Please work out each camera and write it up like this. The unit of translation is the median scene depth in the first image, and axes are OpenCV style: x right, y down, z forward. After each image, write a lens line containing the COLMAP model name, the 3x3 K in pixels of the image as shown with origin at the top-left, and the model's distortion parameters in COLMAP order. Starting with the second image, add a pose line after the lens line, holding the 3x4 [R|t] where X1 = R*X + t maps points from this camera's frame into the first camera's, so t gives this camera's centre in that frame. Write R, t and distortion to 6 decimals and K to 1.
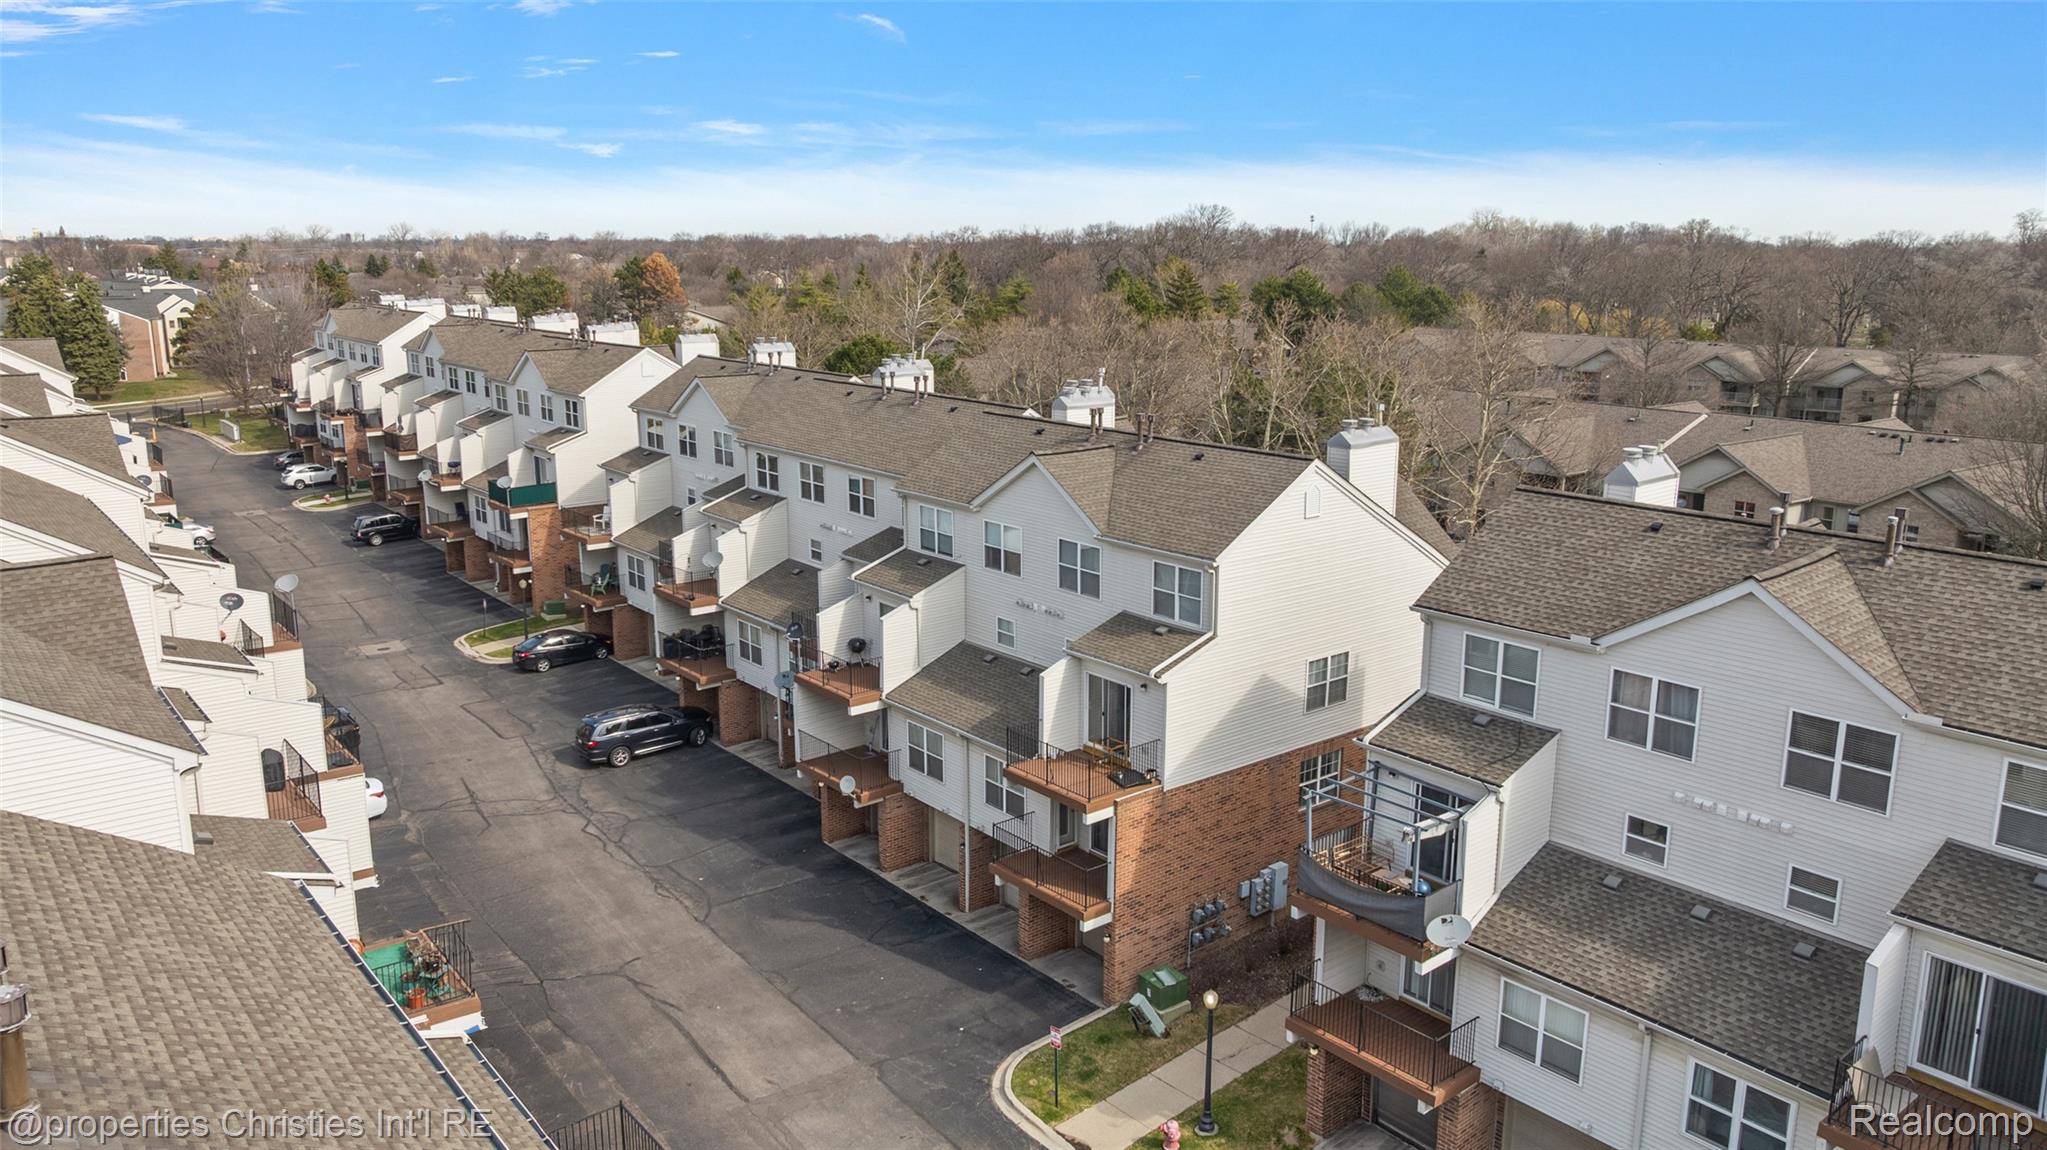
lens RADIAL K [[1428.6, 0, 1023.5], [0, 1428.6, 575.0], [0, 0, 1]] dist [-0.021772, 0.006034]
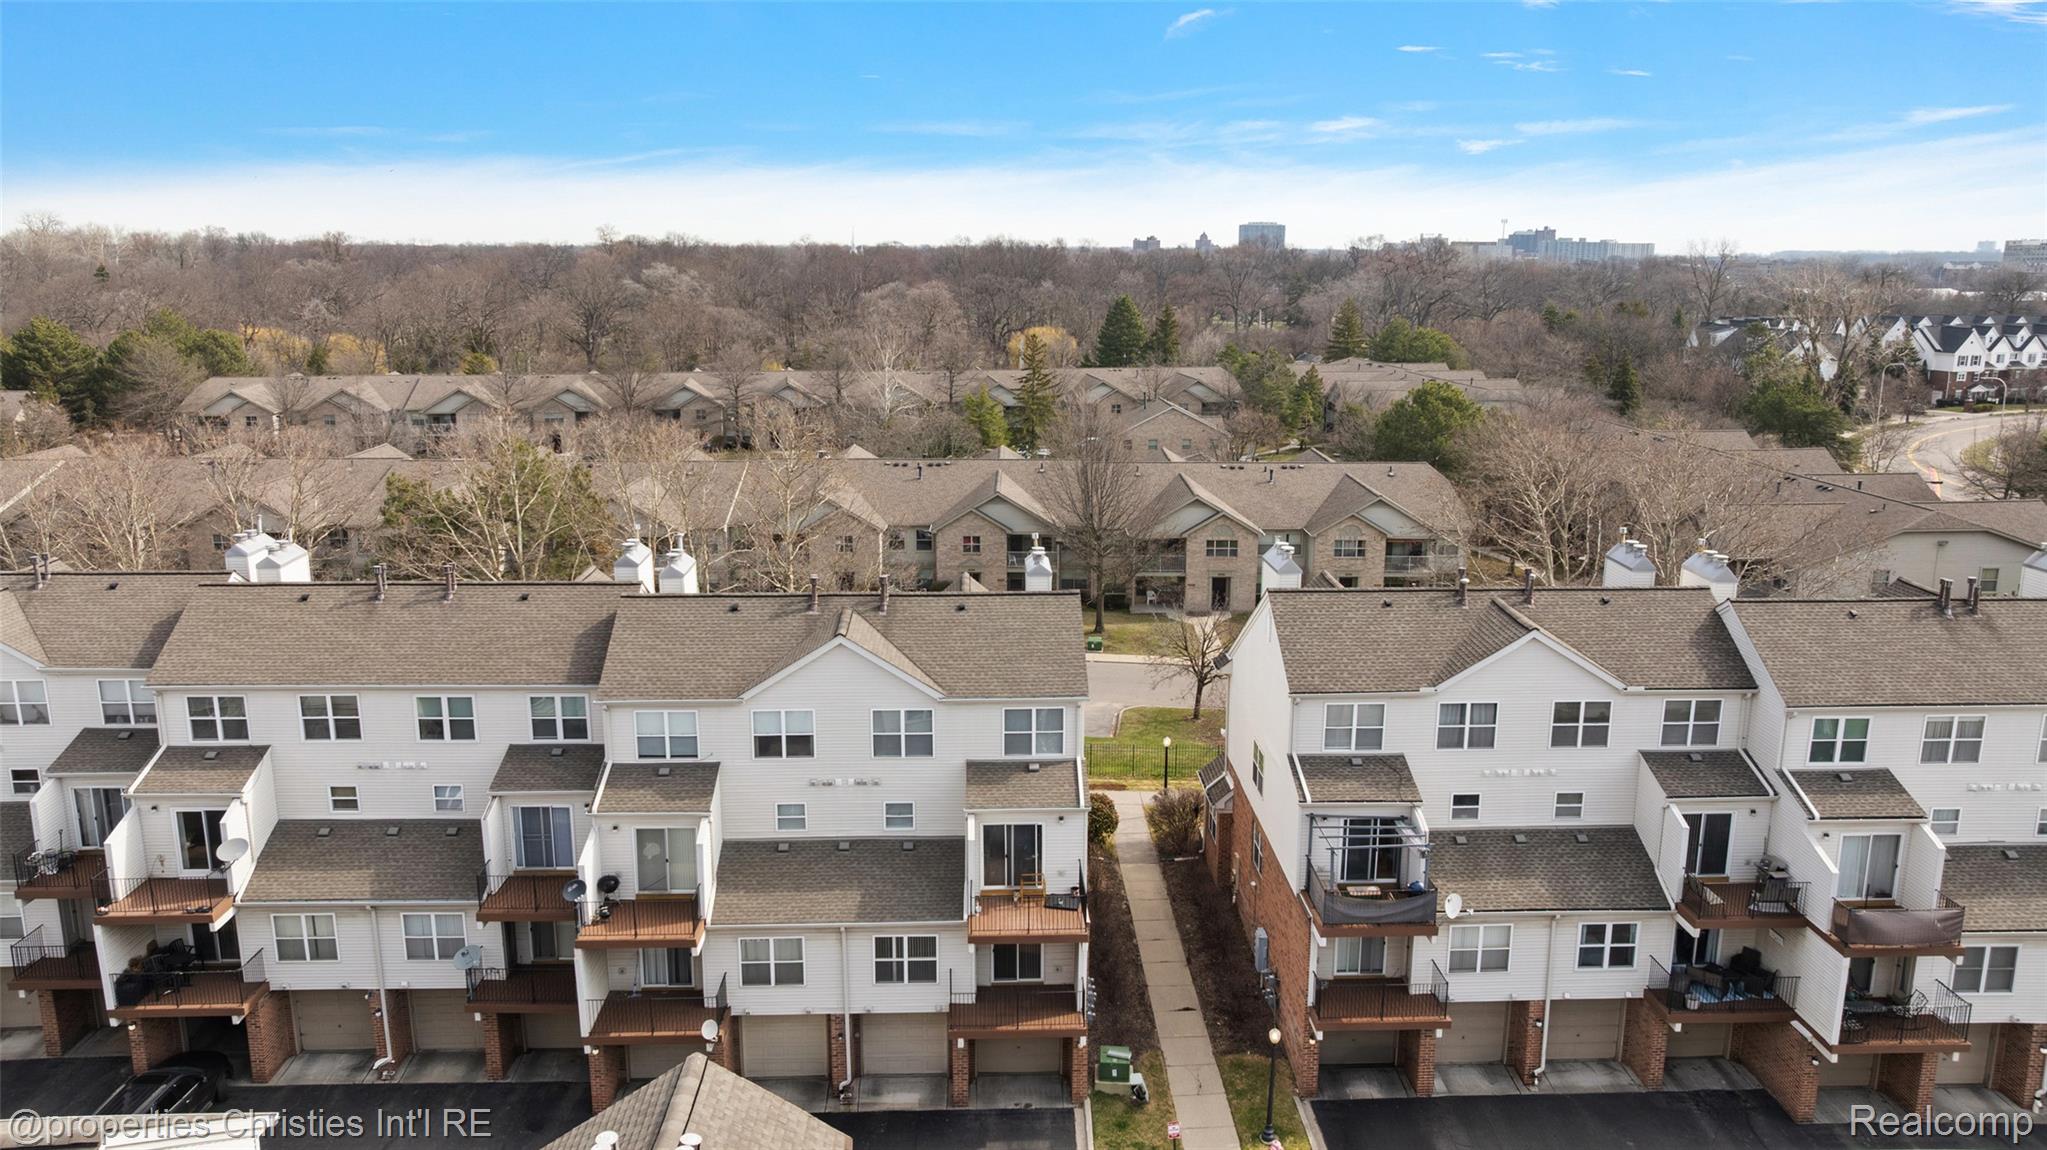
lens RADIAL K [[1428.6, 0, 1023.5], [0, 1428.6, 575.0], [0, 0, 1]] dist [-0.021772, 0.006034]
pose [[0.606509, -0.176894, 0.775149, -0.651281], [0.177586, 0.980445, 0.084792, -0.178848], [-0.774990, 0.086229, 0.626063, 0.248963]]
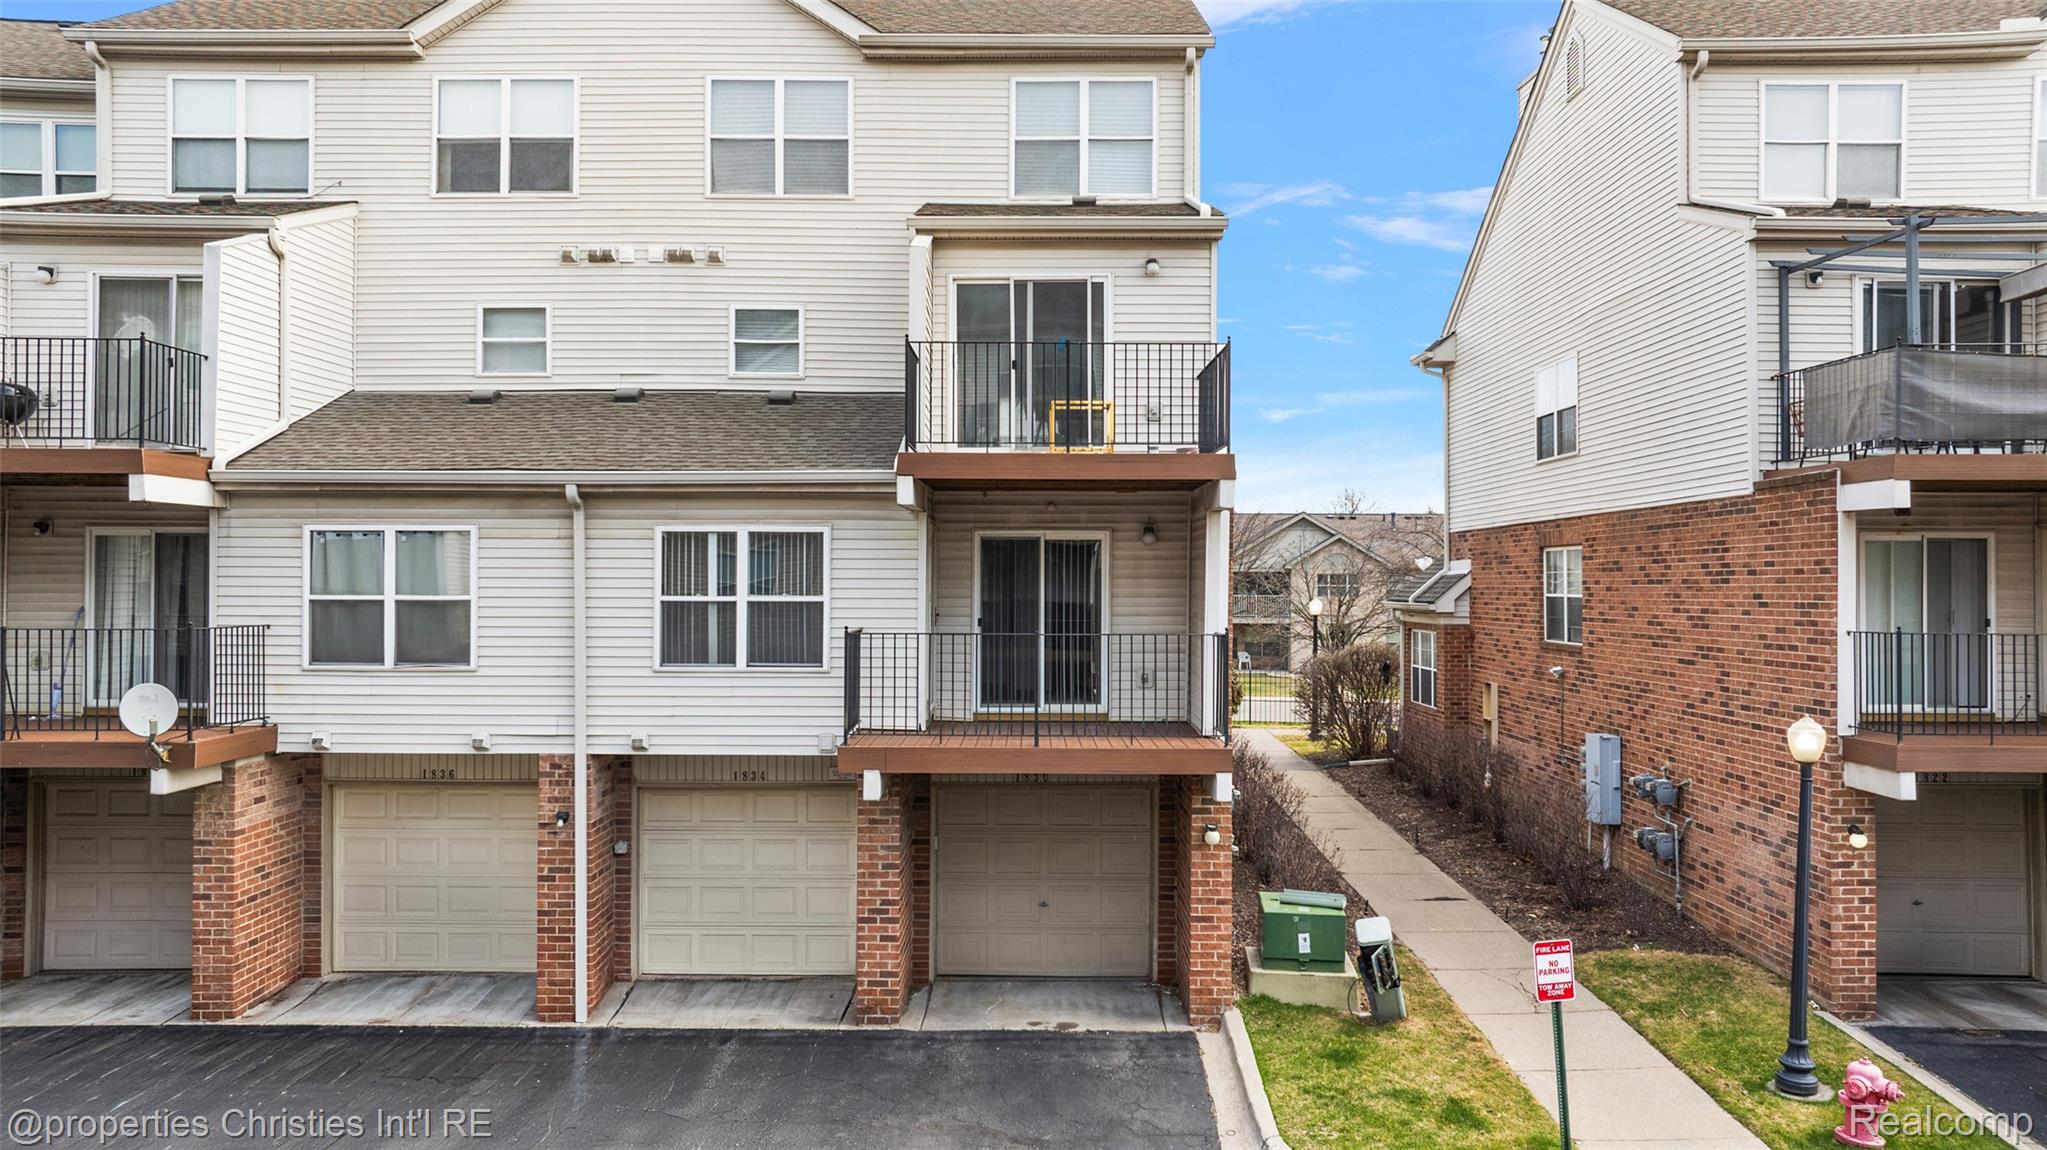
lens RADIAL K [[1428.6, 0, 1023.5], [0, 1428.6, 575.0], [0, 0, 1]] dist [-0.021772, 0.006034]
pose [[0.634832, 0.010333, 0.772581, -0.241495], [0.170326, 0.973441, -0.152976, 0.197972], [-0.753643, 0.228705, 0.616212, 0.649601]]
